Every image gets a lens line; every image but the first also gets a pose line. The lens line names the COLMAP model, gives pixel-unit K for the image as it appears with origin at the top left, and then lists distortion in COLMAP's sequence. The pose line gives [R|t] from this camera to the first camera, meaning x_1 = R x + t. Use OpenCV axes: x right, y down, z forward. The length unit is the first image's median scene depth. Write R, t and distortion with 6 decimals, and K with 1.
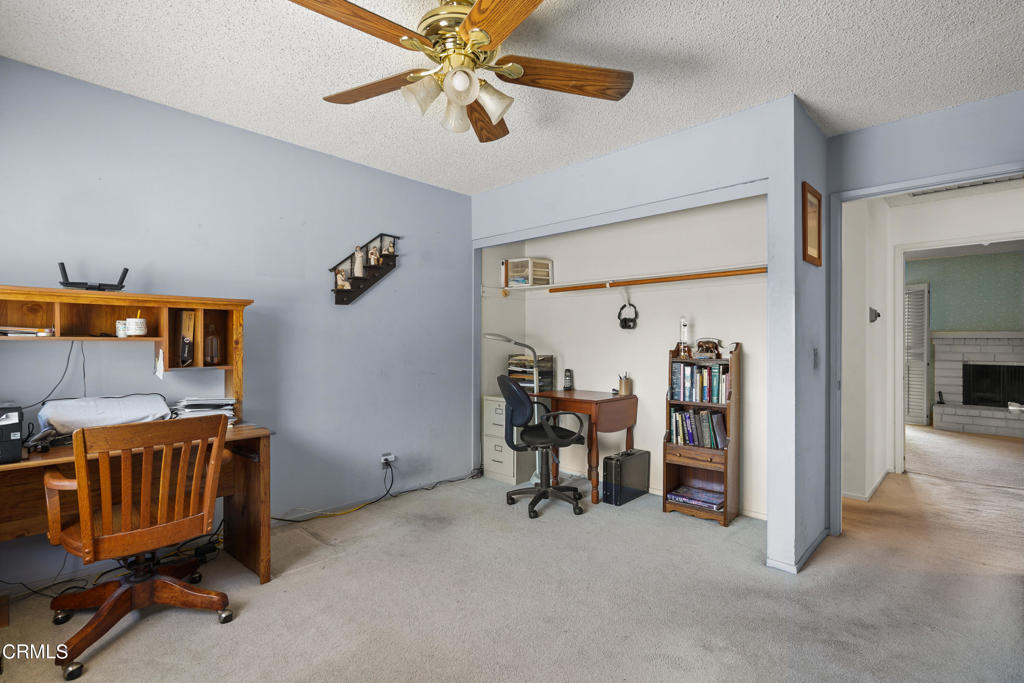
lens RADIAL K [[471.1, 0, 511.2], [0, 471.1, 343.6], [0, 0, 1]] dist [-0.005025, 0.002356]
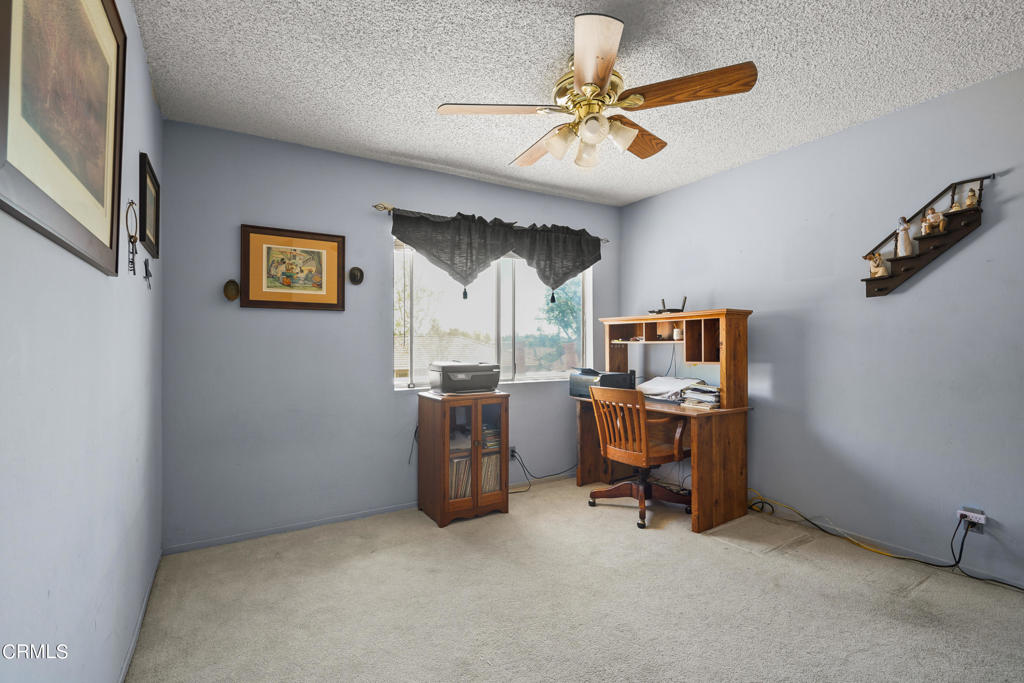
lens RADIAL K [[471.1, 0, 517.1], [0, 471.1, 338.7], [0, 0, 1]] dist [-0.005025, 0.002356]
pose [[-0.241762, -0.011390, -0.970269, 0.587279], [0.006728, 0.999887, -0.013415, -0.002029], [0.970312, -0.009771, -0.241658, 0.590153]]
